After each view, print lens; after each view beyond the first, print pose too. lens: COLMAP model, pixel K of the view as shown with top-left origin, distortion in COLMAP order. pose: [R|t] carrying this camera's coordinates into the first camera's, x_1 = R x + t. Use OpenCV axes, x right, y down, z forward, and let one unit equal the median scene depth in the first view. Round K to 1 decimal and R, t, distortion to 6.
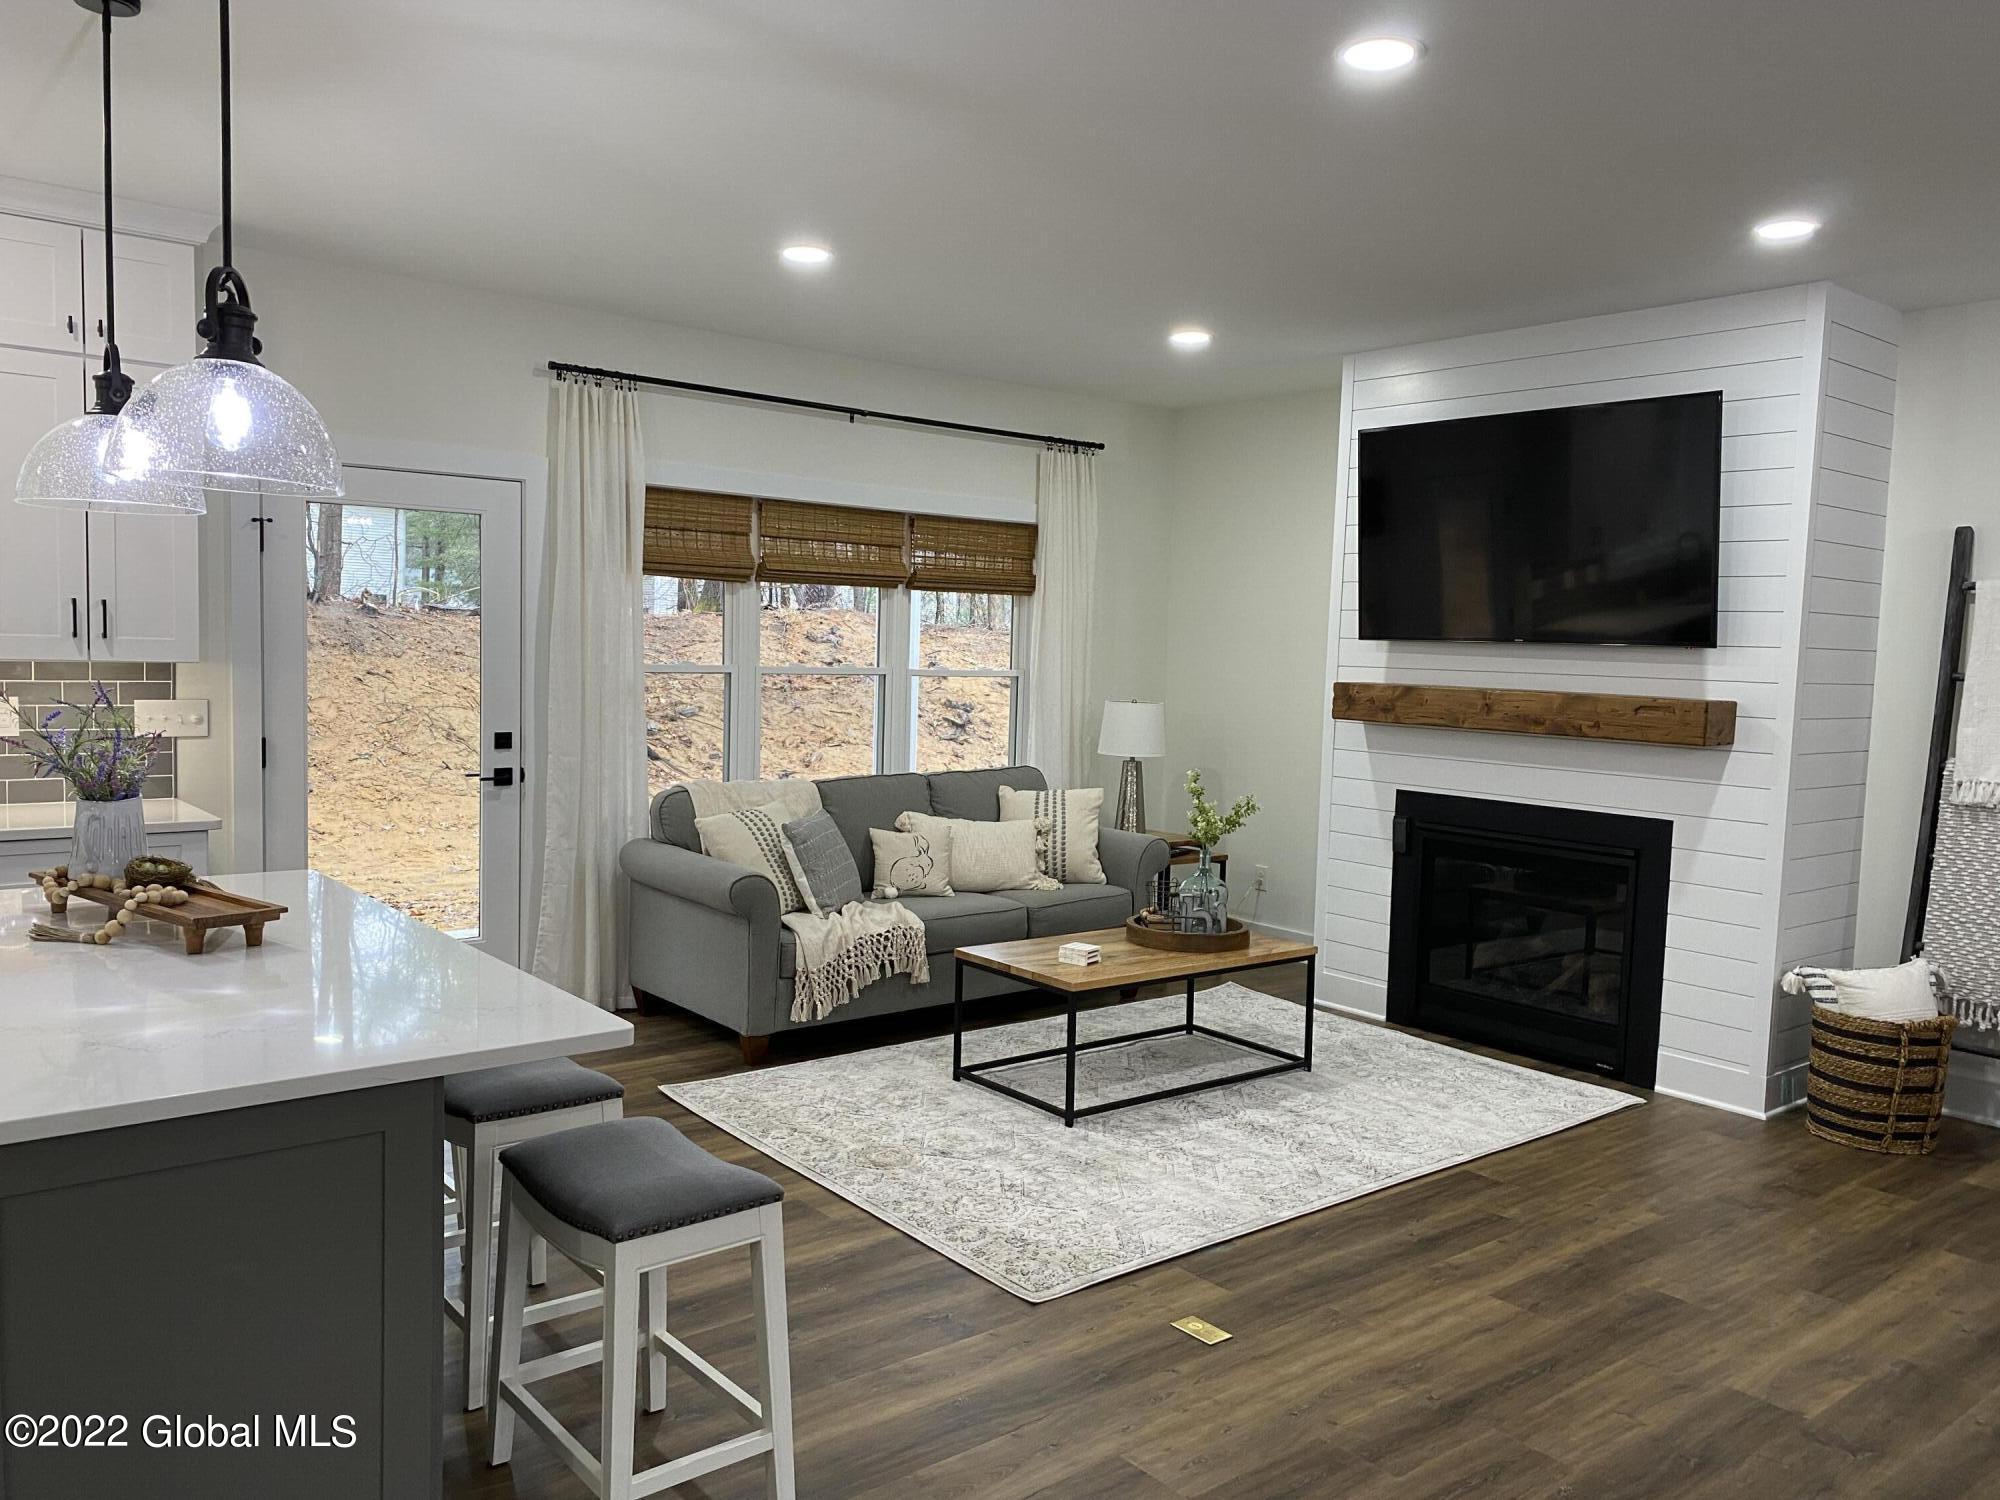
lens RADIAL K [[1534.8, 0, 1000.0], [0, 1534.8, 750.0], [0, 0, 1]] dist [0.007504, 0.009587]
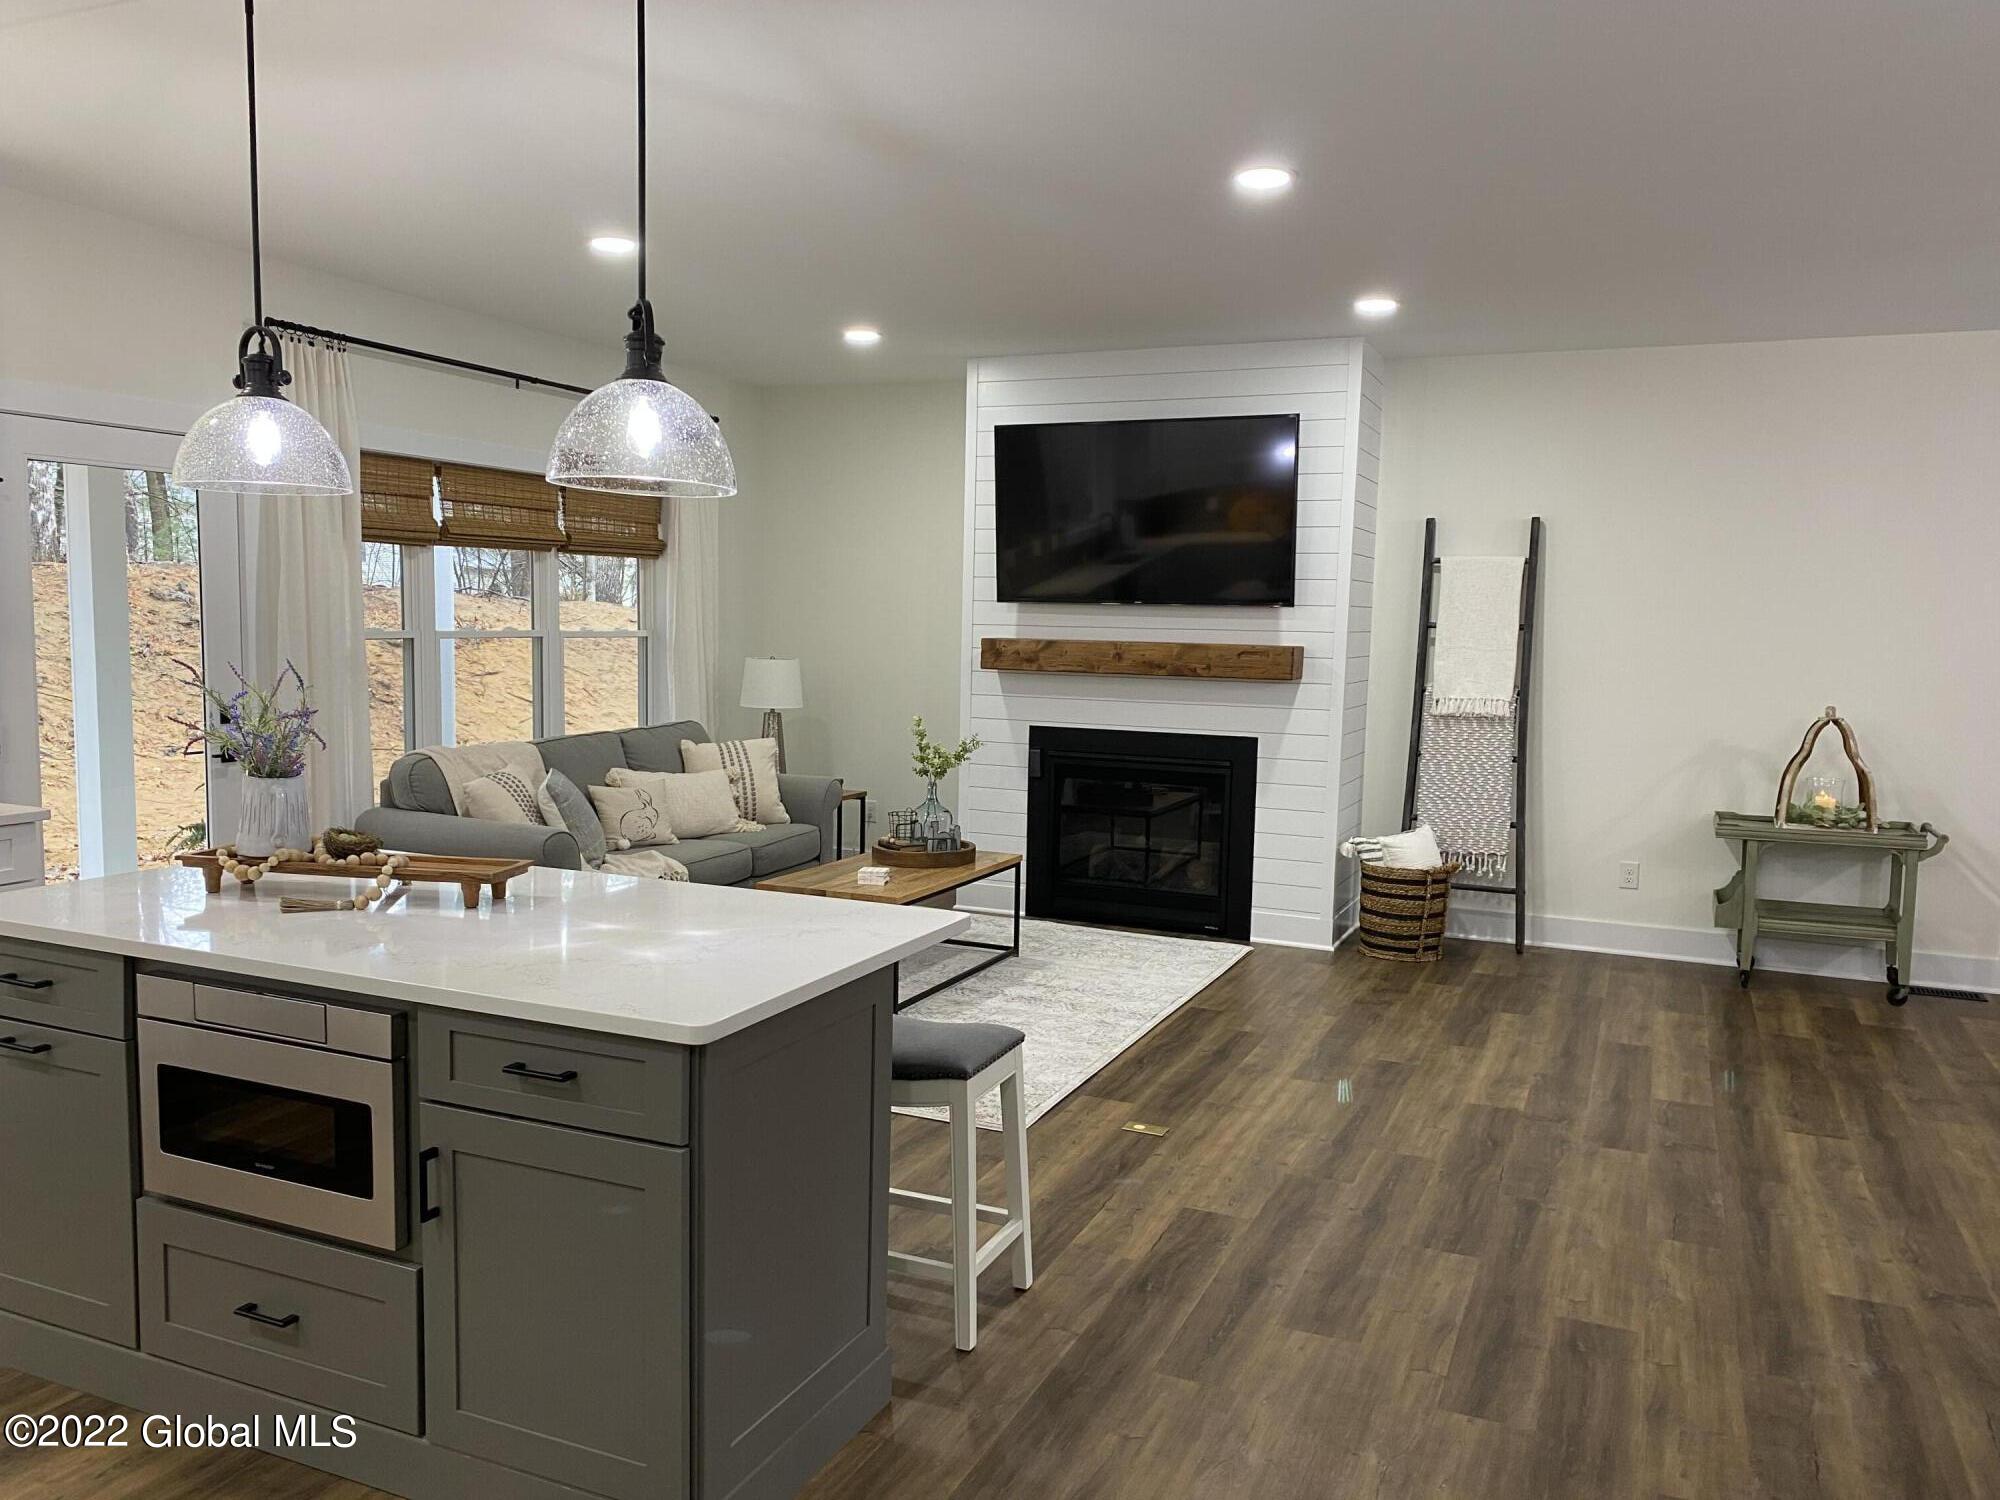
lens RADIAL K [[1531.8, 0, 1000.0], [0, 1531.8, 750.0], [0, 0, 1]] dist [0.152023, -0.287889]
pose [[0.889921, -0.053825, 0.452927, -0.371063], [0.039566, 0.998379, 0.040906, -0.006605], [-0.454395, -0.018483, 0.890608, -0.085281]]
